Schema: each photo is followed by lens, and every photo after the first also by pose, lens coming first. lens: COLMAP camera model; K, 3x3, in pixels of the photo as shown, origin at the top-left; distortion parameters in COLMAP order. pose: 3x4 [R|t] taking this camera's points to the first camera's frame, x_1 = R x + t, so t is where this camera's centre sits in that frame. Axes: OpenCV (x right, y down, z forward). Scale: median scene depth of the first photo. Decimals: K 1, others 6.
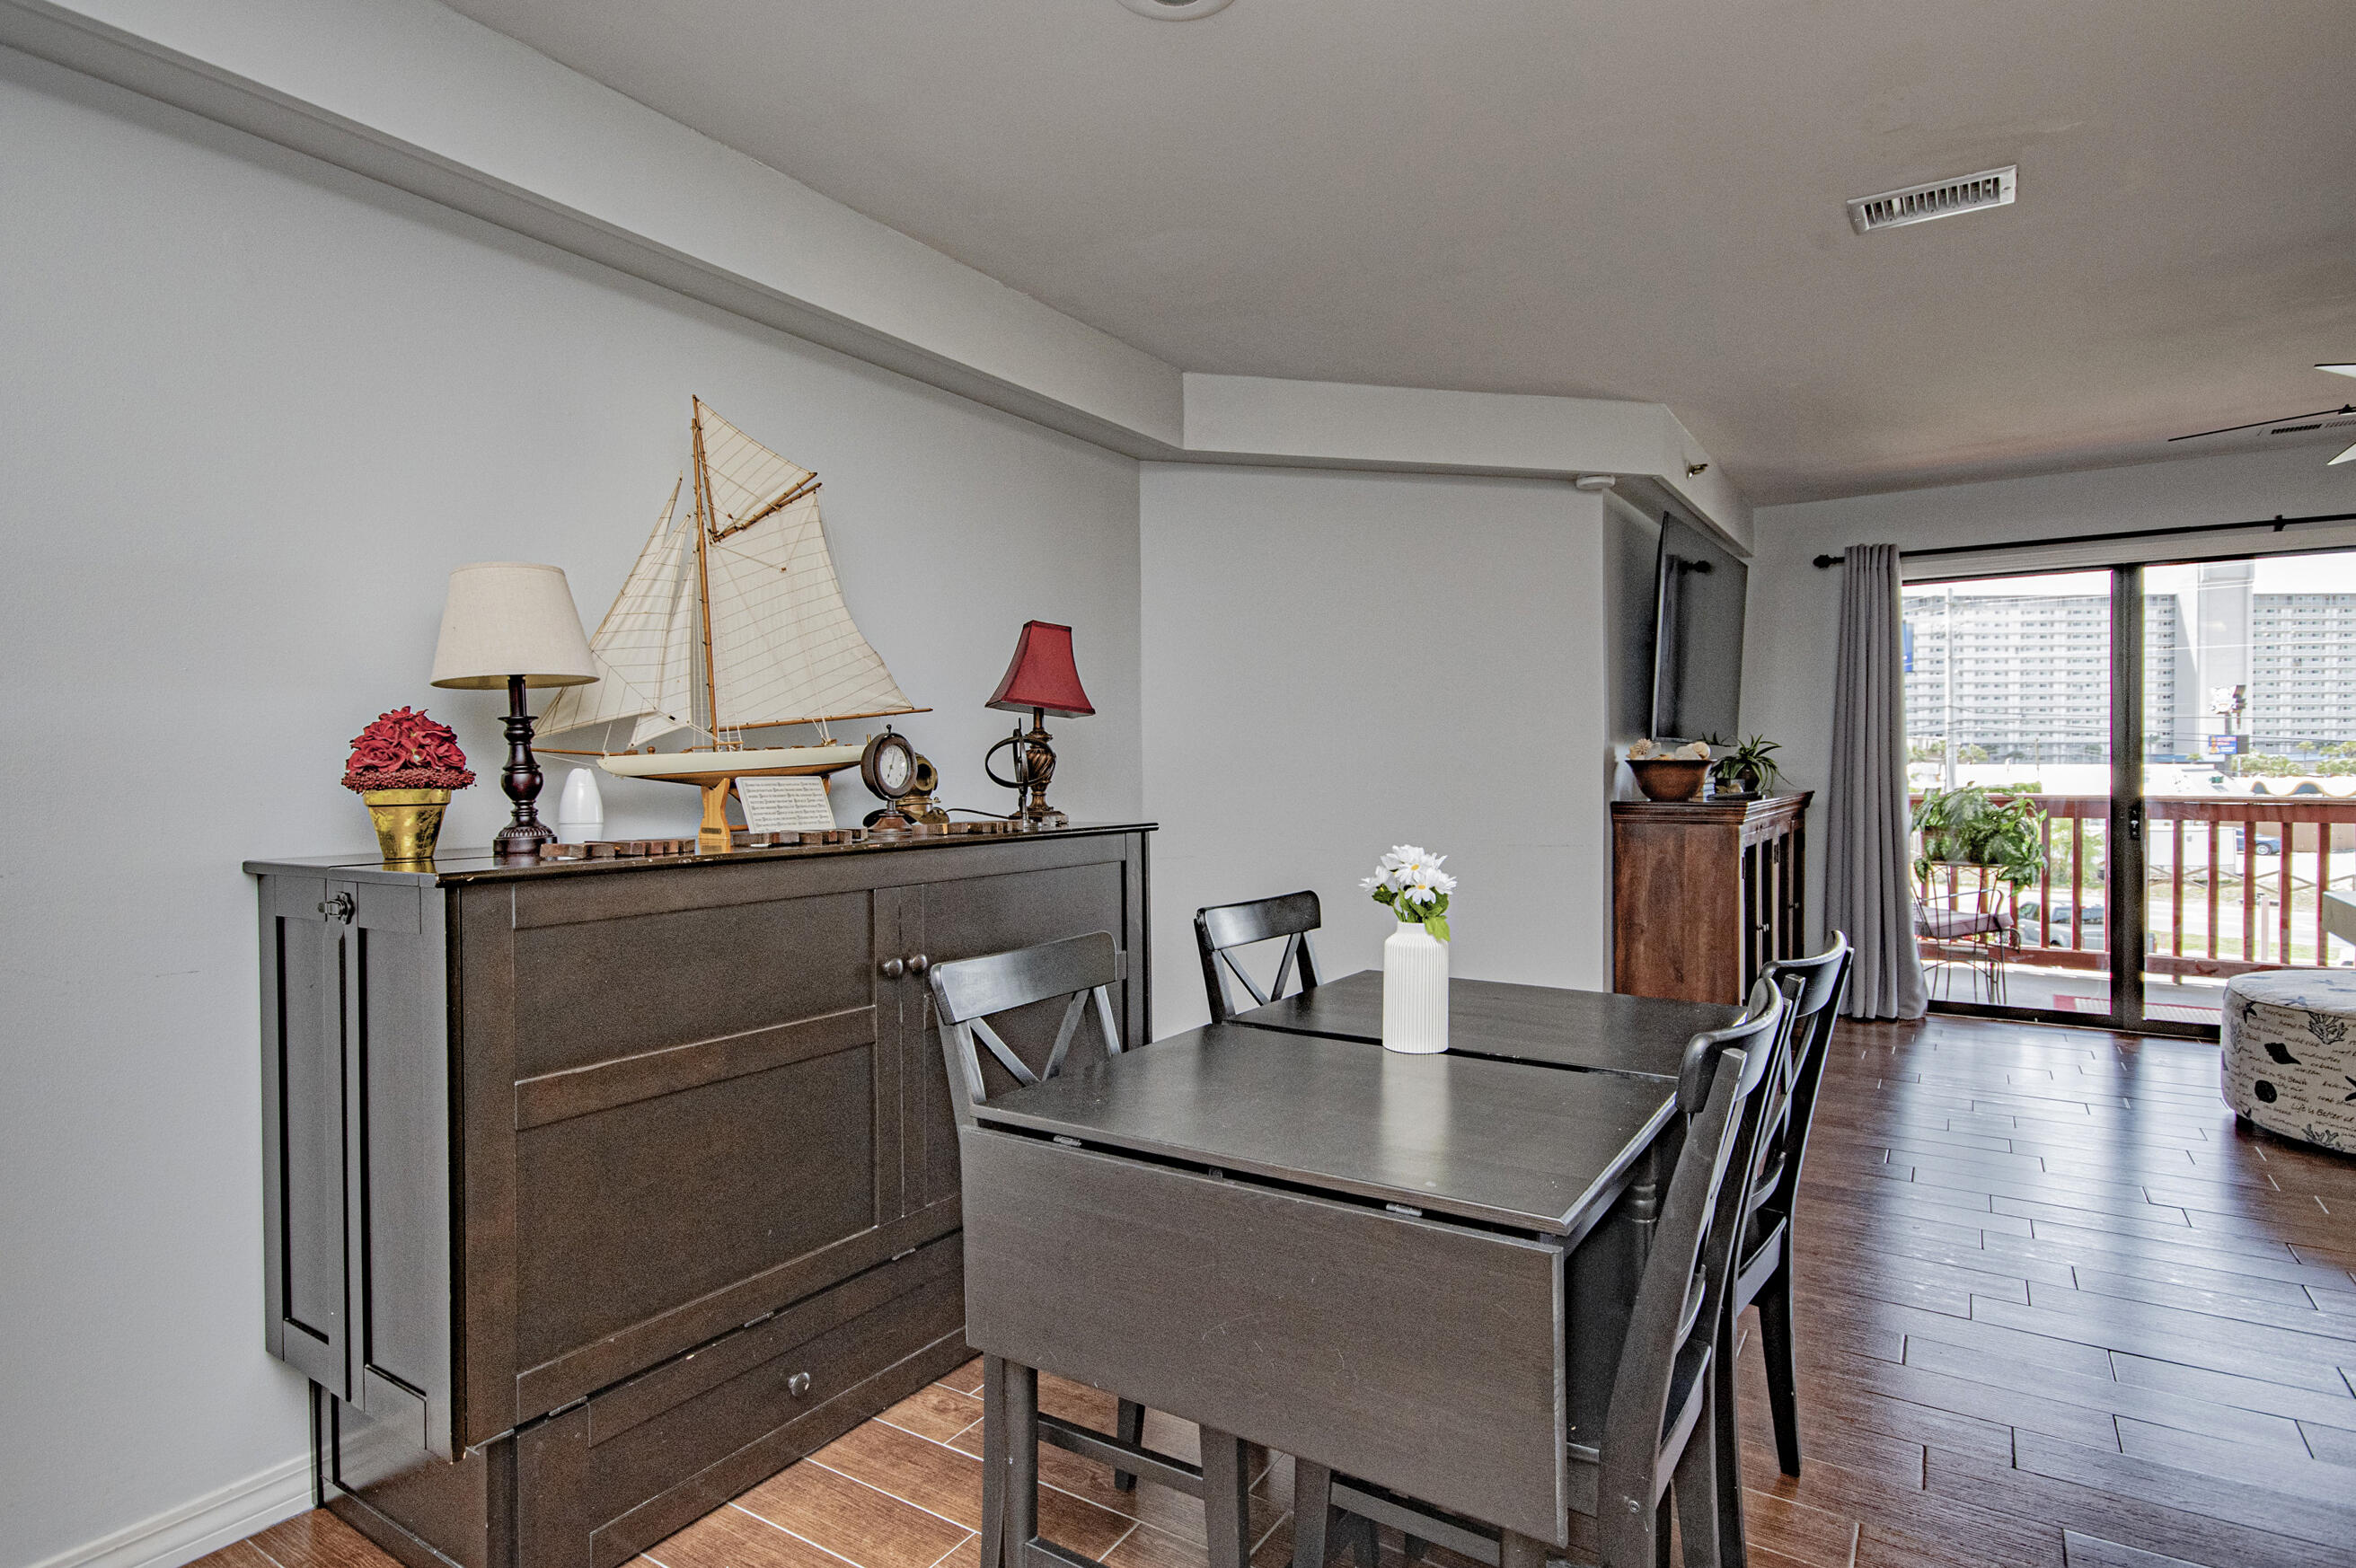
lens RADIAL K [[1221.2, 0, 1194.0], [0, 1221.2, 782.4], [0, 0, 1]] dist [0.005832, 0.000280]
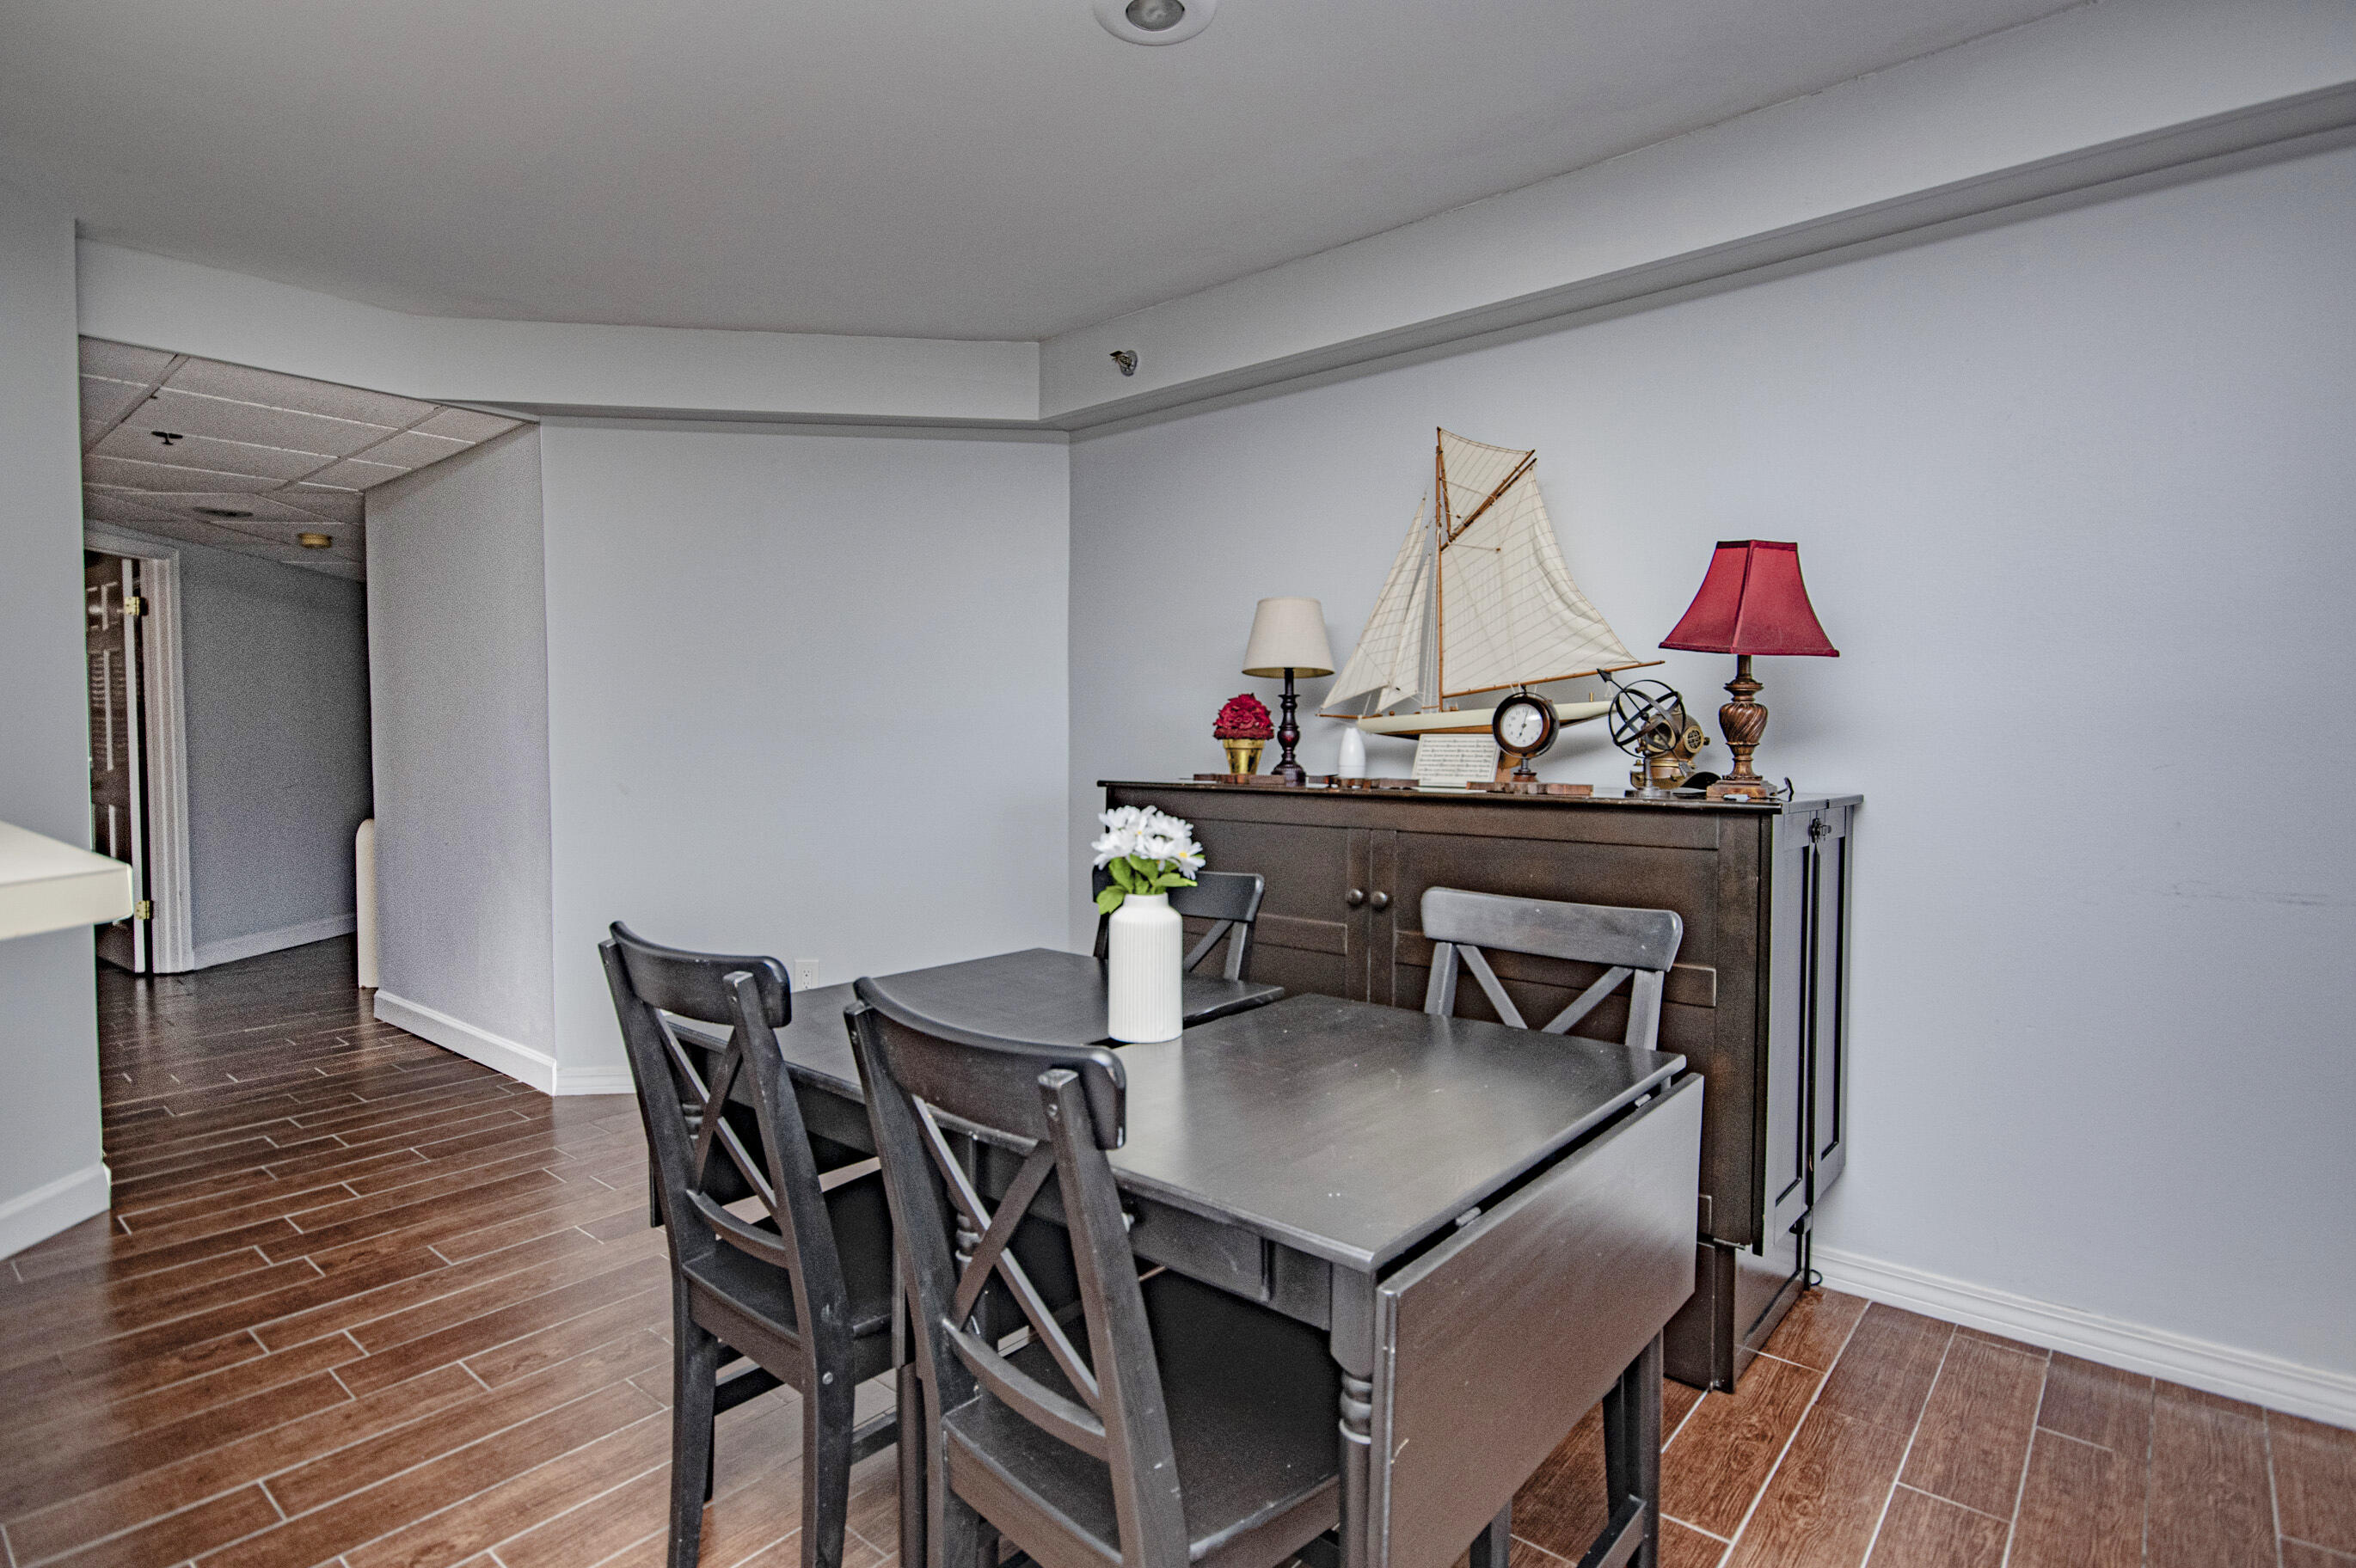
lens RADIAL K [[1163.2, 0, 1194.0], [0, 1163.2, 781.5], [0, 0, 1]] dist [0.022354, -0.010602]
pose [[-0.128869, 0.040474, -0.990835, 0.771031], [-0.016314, 0.998945, 0.042927, -0.003312], [0.991527, 0.021697, -0.128073, 0.862443]]
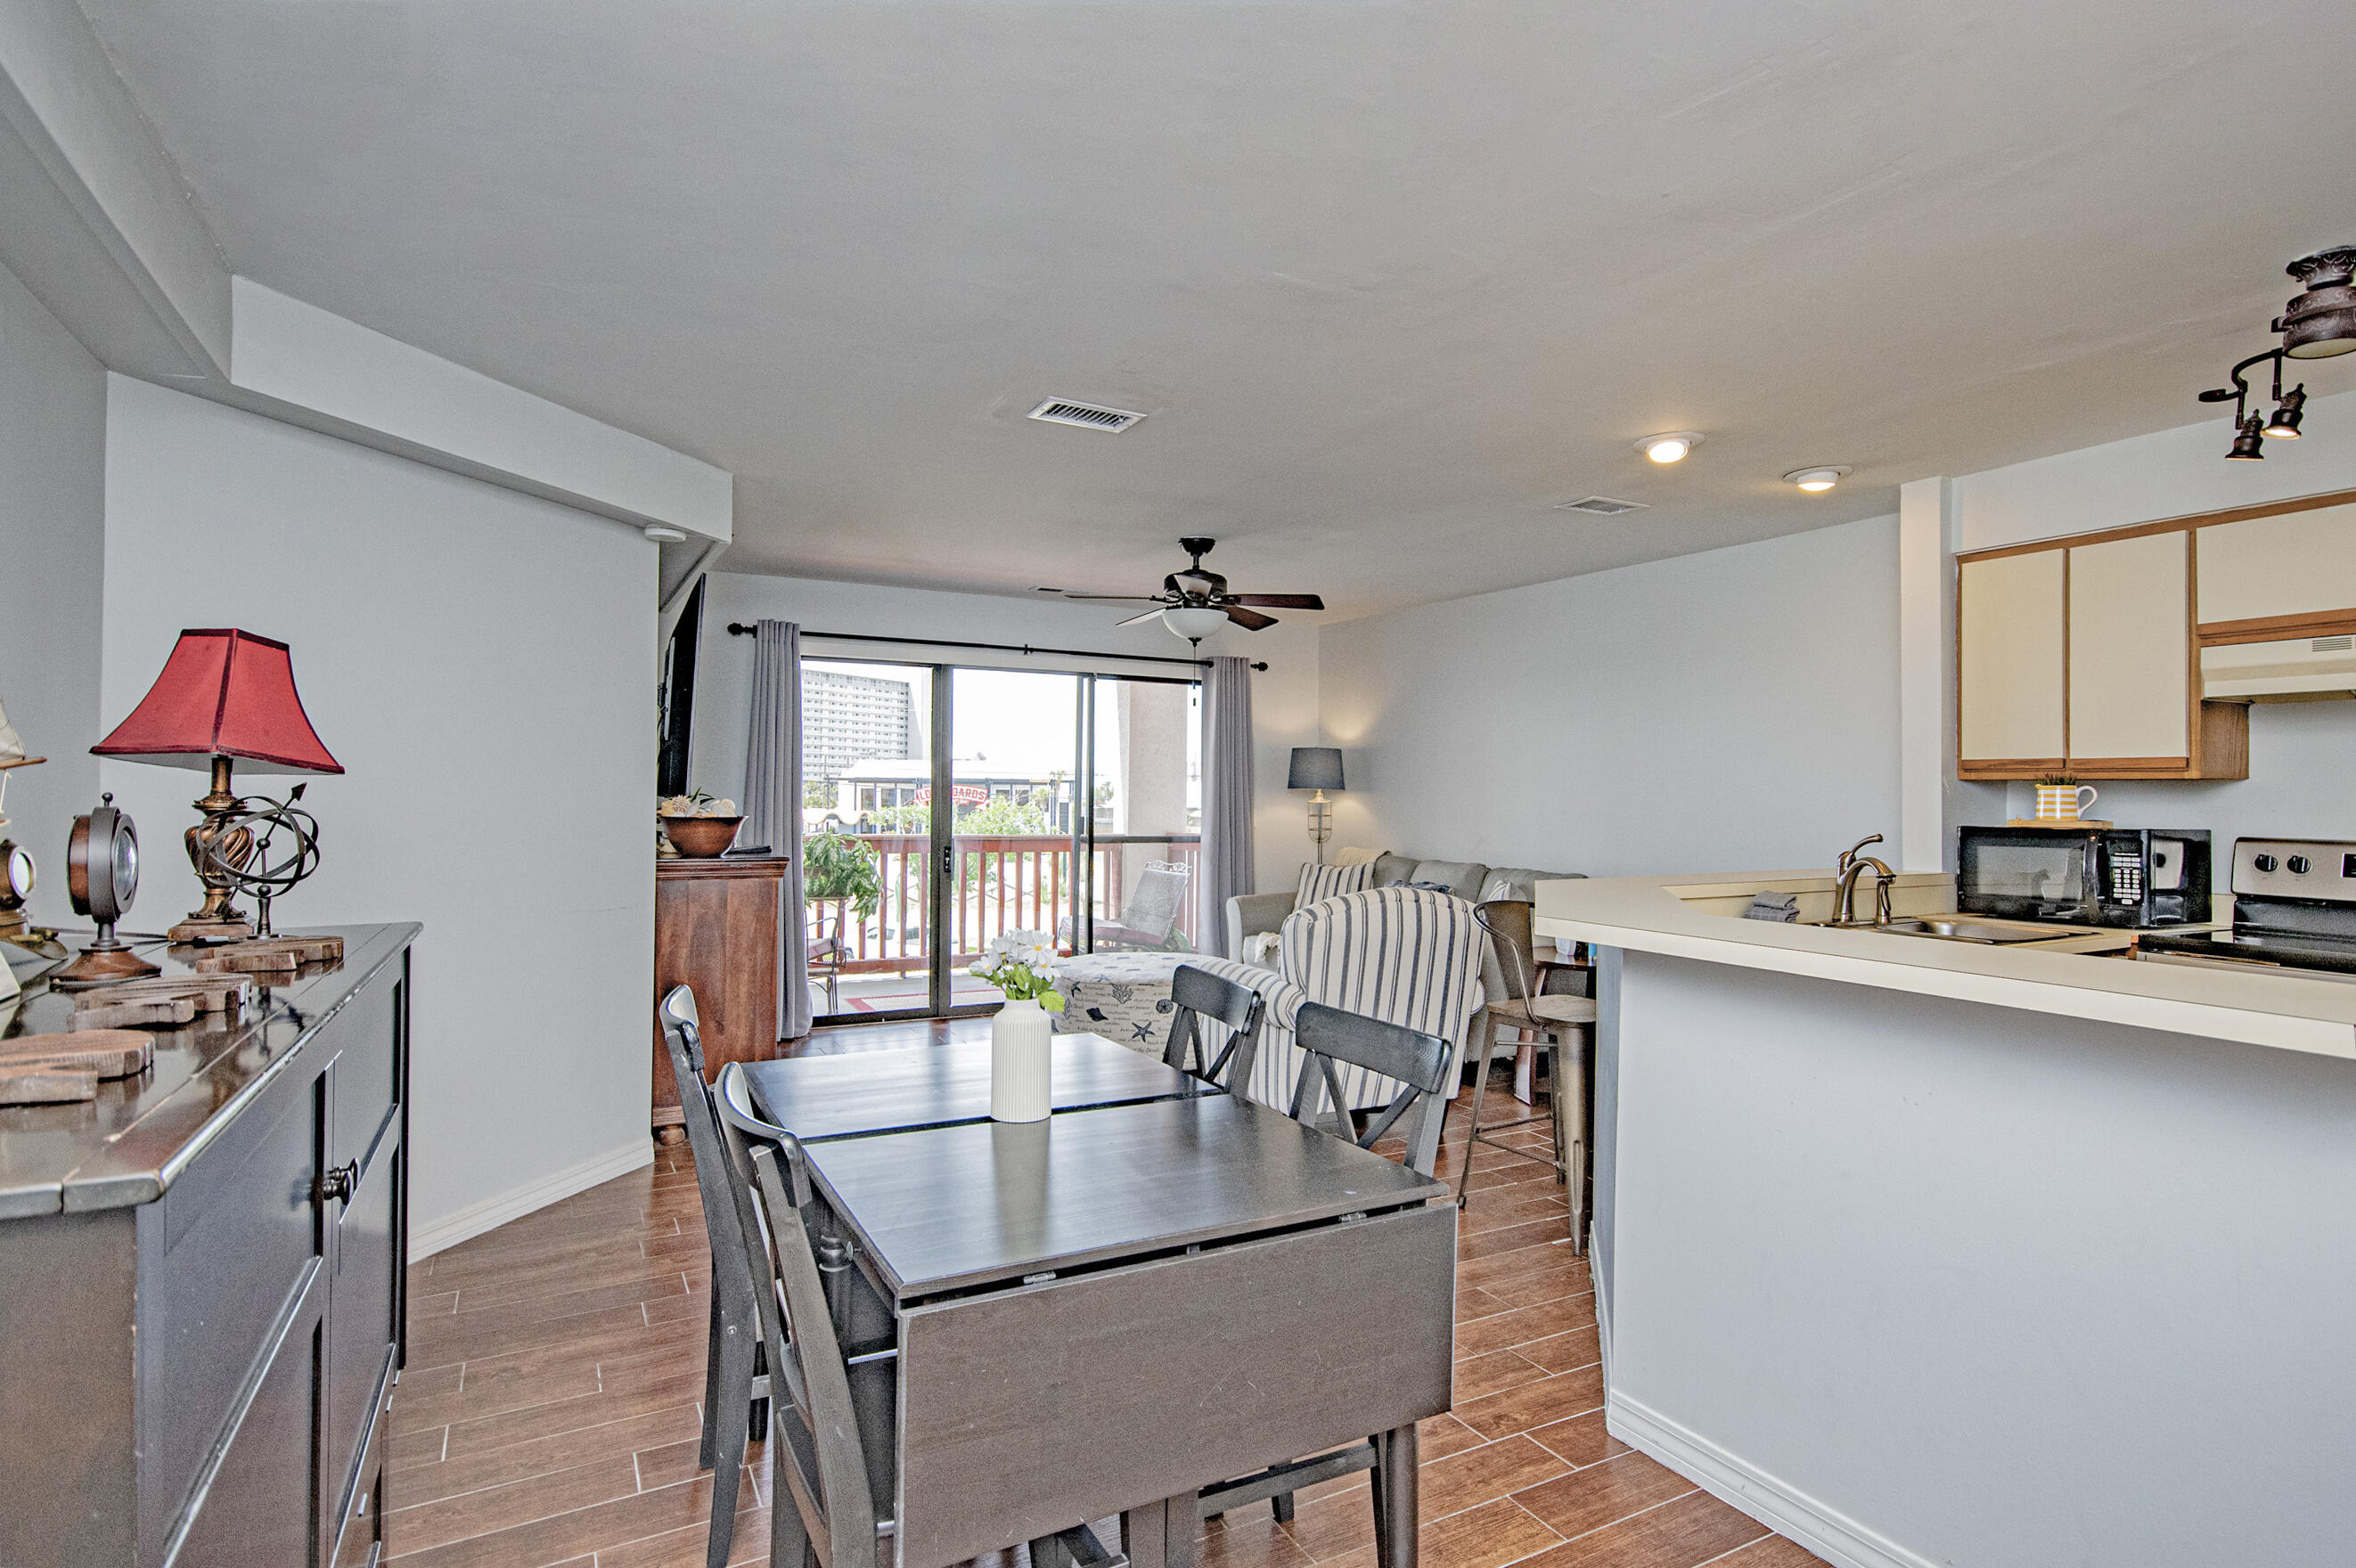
lens RADIAL K [[1209.2, 0, 1197.0], [0, 1209.2, 784.3], [0, 0, 1]] dist [0.014092, 0.000310]
pose [[0.480617, 0.019342, 0.876717, -0.518446], [0.000823, 0.999746, -0.022507, -0.038508], [-0.876930, 0.011538, 0.480479, 0.264892]]
